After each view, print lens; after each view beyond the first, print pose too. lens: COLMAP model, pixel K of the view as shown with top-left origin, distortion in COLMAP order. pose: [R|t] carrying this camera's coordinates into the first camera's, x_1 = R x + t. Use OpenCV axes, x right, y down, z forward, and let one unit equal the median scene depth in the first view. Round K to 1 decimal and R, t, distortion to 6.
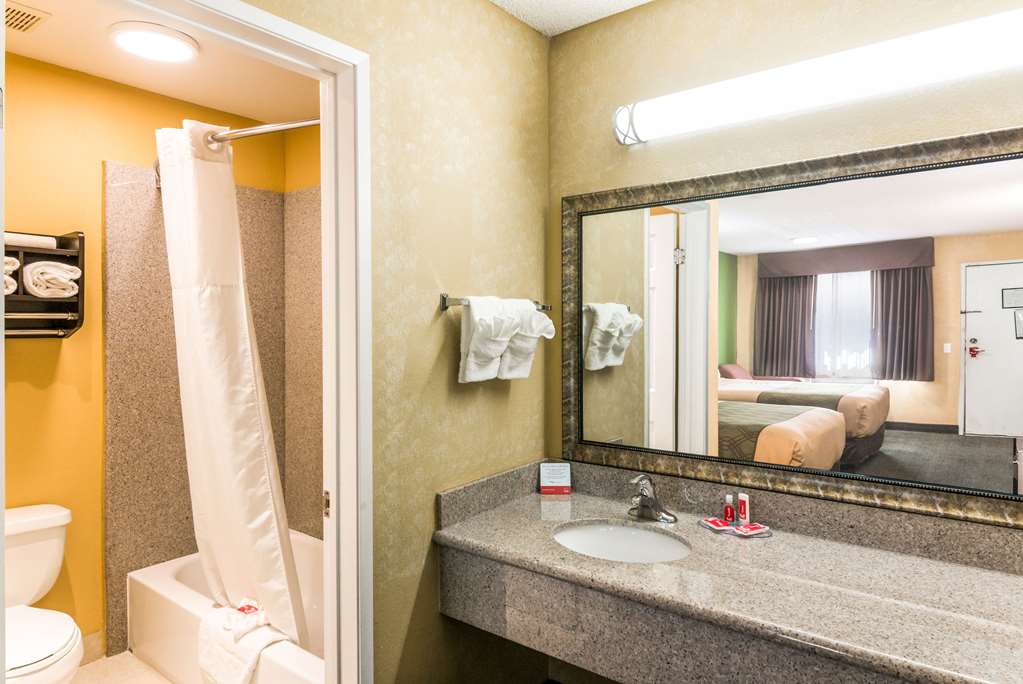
lens RADIAL K [[634.3, 0, 509.2], [0, 634.3, 323.7], [0, 0, 1]] dist [-0.004635, -0.000348]
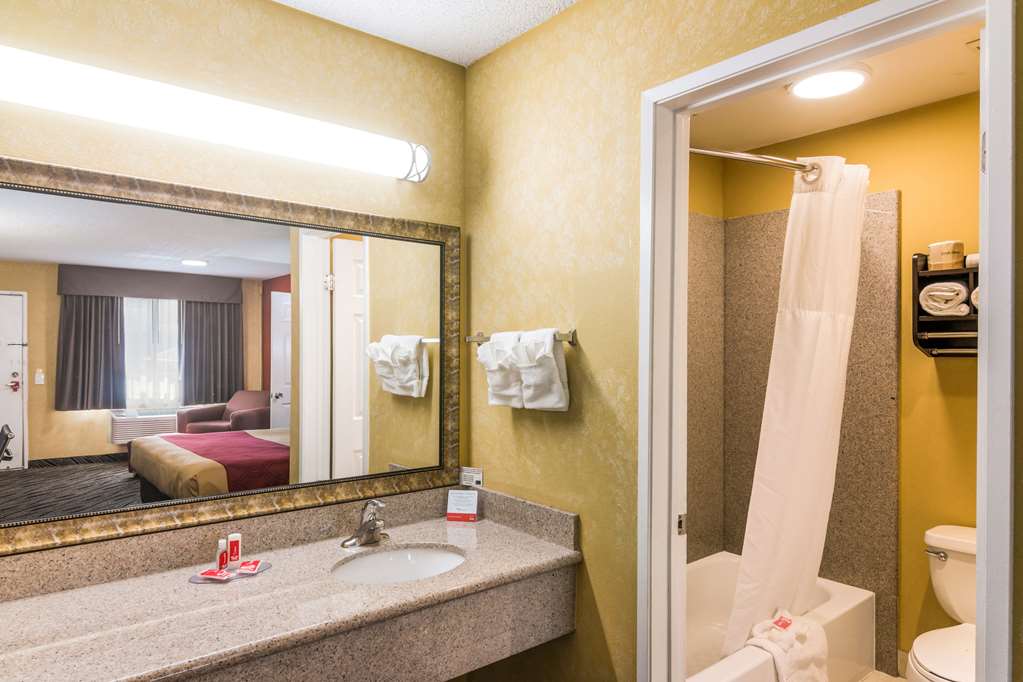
lens RADIAL K [[624.4, 0, 511.5], [0, 624.4, 341.0], [0, 0, 1]] dist [0.001443, -0.004382]
pose [[0.206692, 0.024393, 0.978102, -0.356984], [-0.008001, 0.999698, -0.023241, 0.002855], [-0.978373, -0.003022, 0.206825, 0.288305]]
